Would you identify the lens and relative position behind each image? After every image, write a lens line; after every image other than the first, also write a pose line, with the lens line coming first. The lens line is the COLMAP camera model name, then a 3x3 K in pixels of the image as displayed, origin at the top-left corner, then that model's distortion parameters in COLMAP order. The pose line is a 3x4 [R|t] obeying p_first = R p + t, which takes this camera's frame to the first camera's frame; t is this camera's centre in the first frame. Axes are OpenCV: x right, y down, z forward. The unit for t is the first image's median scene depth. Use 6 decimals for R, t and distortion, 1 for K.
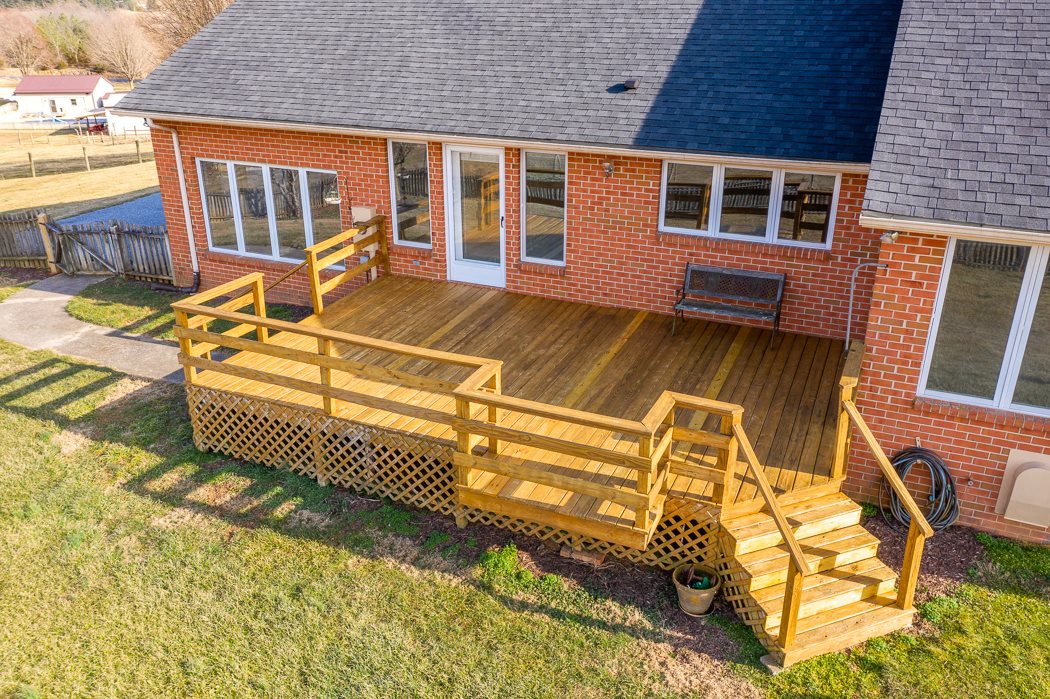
lens RADIAL K [[824.1, 0, 525.0], [0, 824.1, 349.5], [0, 0, 1]] dist [-0.006748, 0.002936]
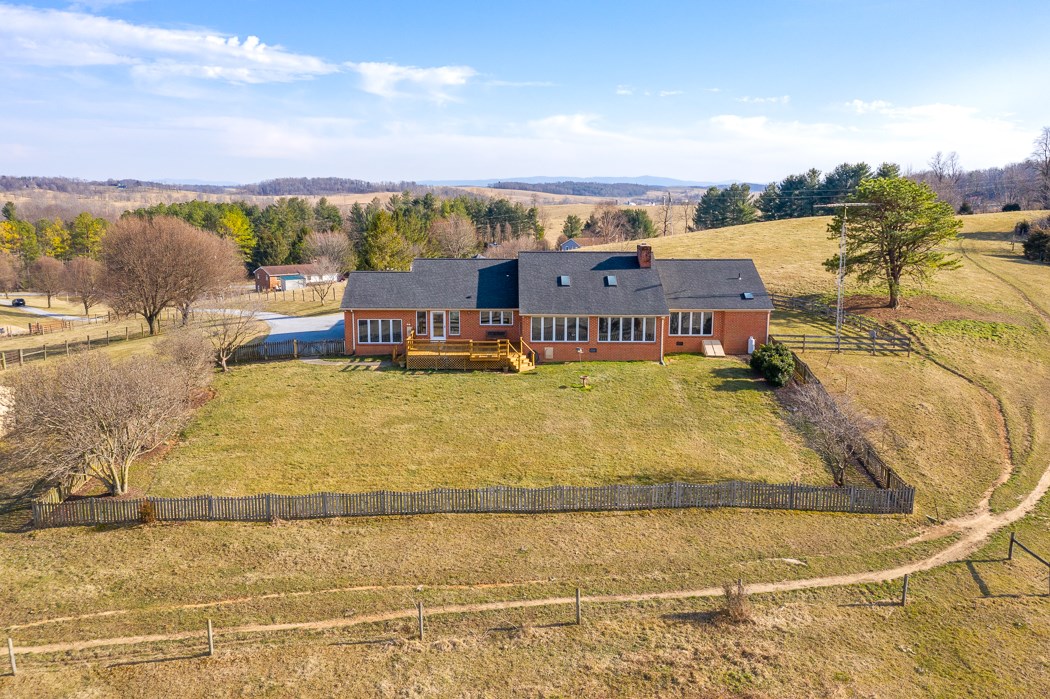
lens RADIAL K [[824.1, 0, 525.0], [0, 824.1, 349.5], [0, 0, 1]] dist [-0.006748, 0.002936]
pose [[0.904854, -0.068443, 0.420184, -1.781795], [0.160013, 0.969299, -0.186694, 1.022922], [-0.394506, 0.236166, 0.888026, -3.670019]]
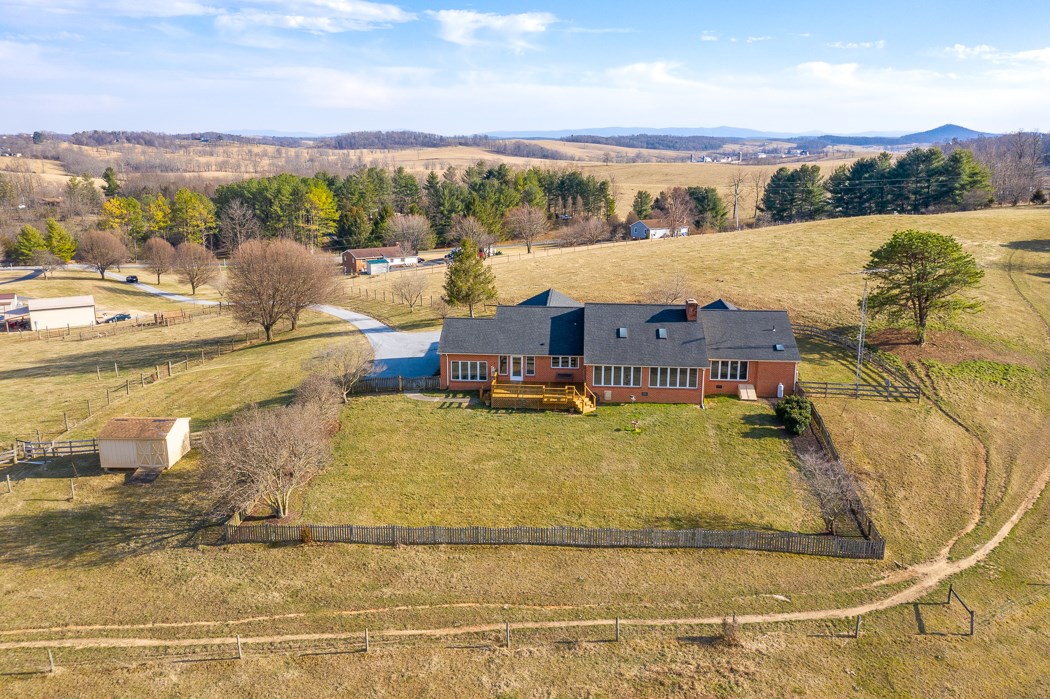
lens RADIAL K [[824.1, 0, 525.0], [0, 824.1, 349.5], [0, 0, 1]] dist [-0.006748, 0.002936]
pose [[0.937994, -0.072921, 0.338895, -2.149719], [0.127917, 0.981440, -0.142870, 0.588469], [-0.322187, 0.177362, 0.929913, -4.779485]]
